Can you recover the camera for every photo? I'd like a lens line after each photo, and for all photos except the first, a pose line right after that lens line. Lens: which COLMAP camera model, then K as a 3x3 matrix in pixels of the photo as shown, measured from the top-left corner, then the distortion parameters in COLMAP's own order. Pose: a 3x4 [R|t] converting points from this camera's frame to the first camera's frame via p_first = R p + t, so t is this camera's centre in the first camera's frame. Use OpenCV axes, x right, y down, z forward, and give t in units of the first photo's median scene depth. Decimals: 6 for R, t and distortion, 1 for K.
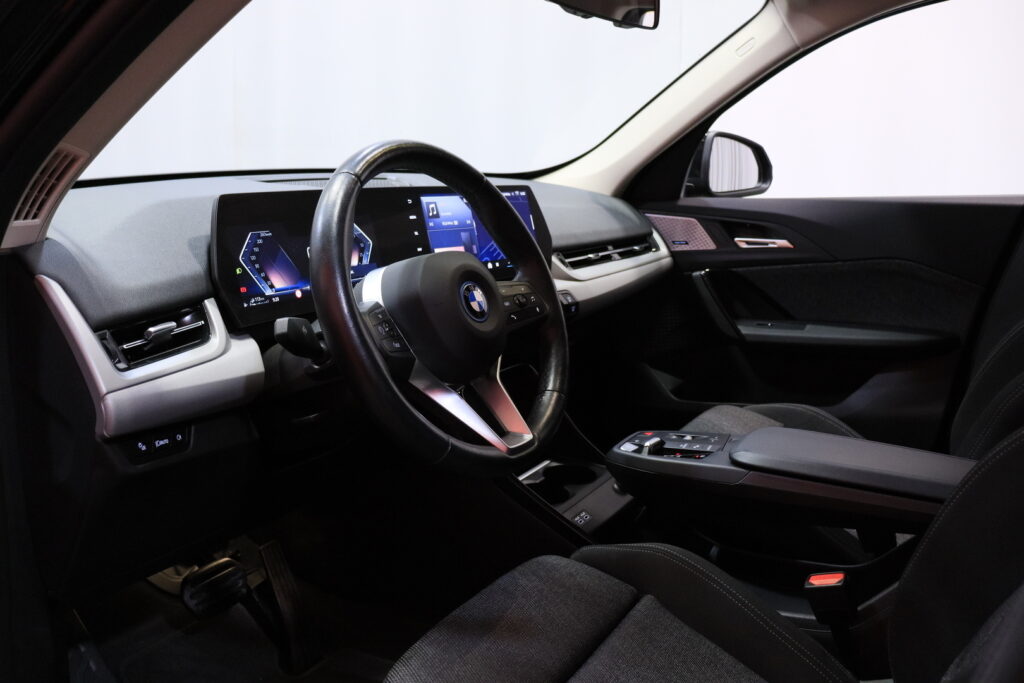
lens RADIAL K [[846.5, 0, 512.0], [0, 846.5, 341.5], [0, 0, 1]] dist [-0.186850, 0.151171]
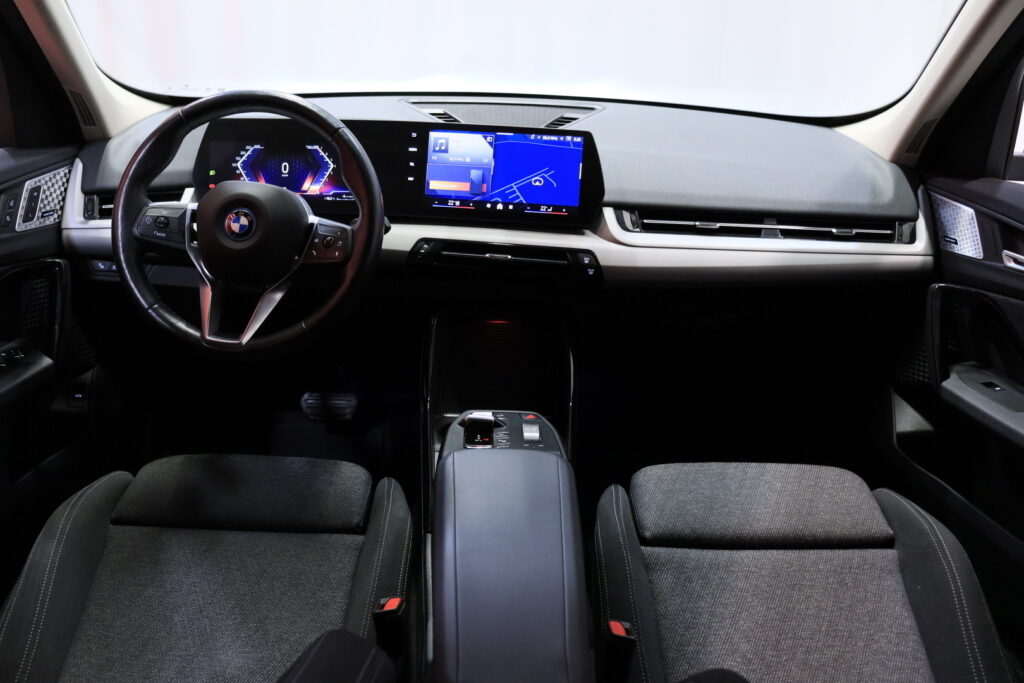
lens RADIAL K [[846.5, 0, 512.0], [0, 846.5, 341.5], [0, 0, 1]] dist [-0.186850, 0.151171]
pose [[0.530436, 0.308523, -0.789589, 0.881897], [-0.204001, 0.950506, 0.234355, -0.186670], [0.822813, 0.036767, 0.567121, 0.471298]]
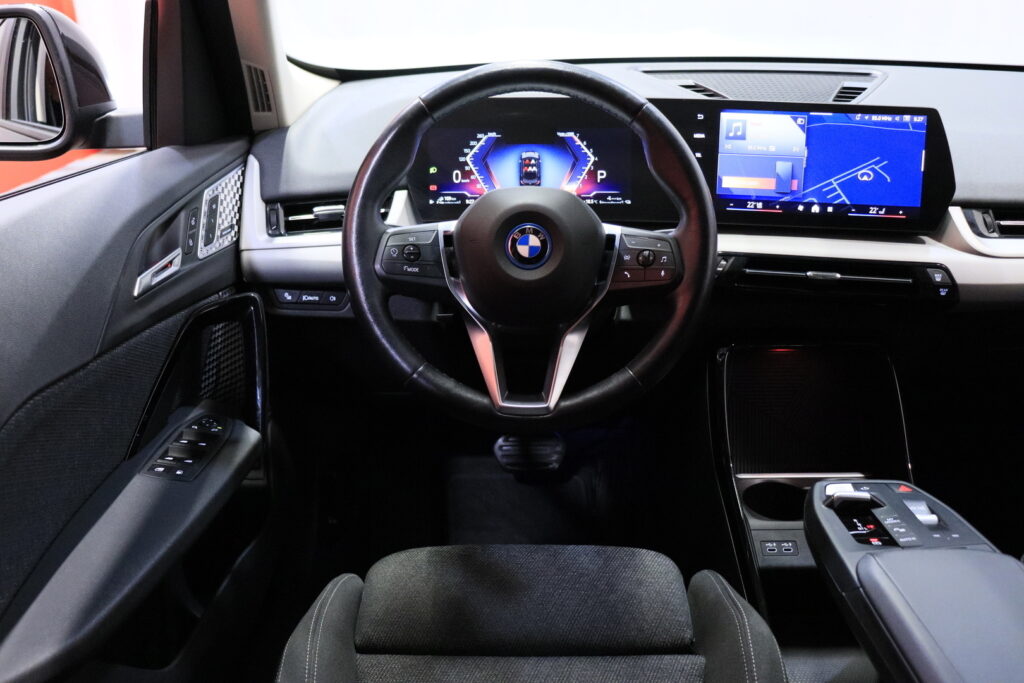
lens RADIAL K [[943.2, 0, 512.0], [0, 943.2, 341.5], [0, 0, 1]] dist [-0.196086, 0.303674]
pose [[0.505296, 0.308111, -0.806067, 0.596654], [-0.169340, 0.951329, 0.257482, -0.154919], [0.846168, 0.006395, 0.532878, 0.322610]]
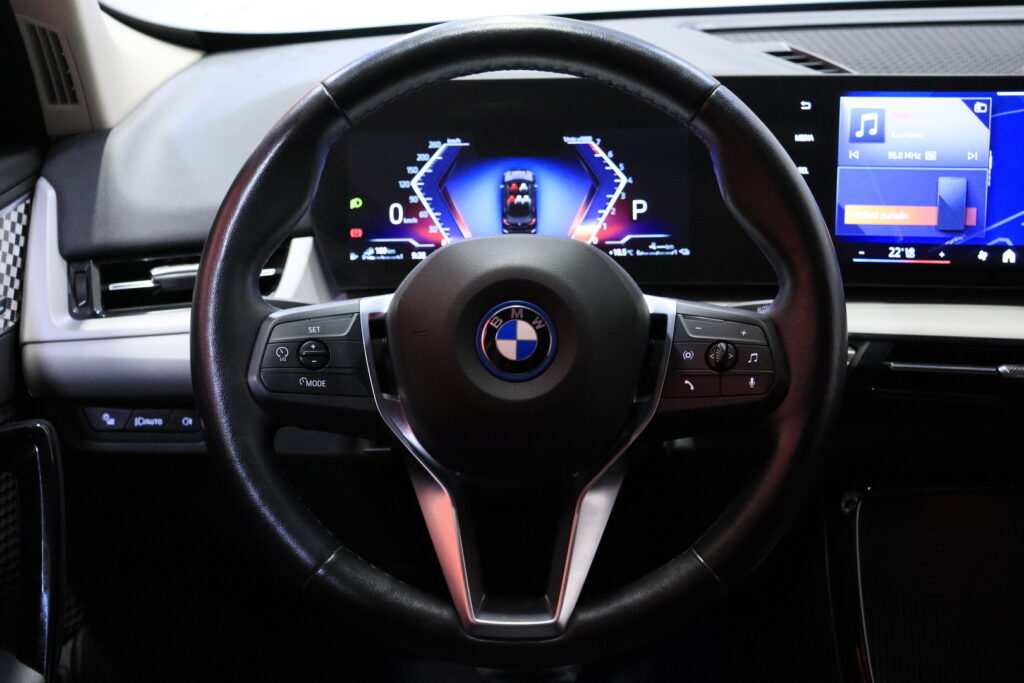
lens RADIAL K [[1394.9, 0, 512.0], [0, 1394.9, 341.5], [0, 0, 1]] dist [-0.039032, 0.391878]
pose [[0.516154, 0.248077, -0.819782, 0.496415], [-0.156758, 0.968330, 0.194331, -0.159436], [0.842028, 0.028203, 0.538695, 0.388009]]
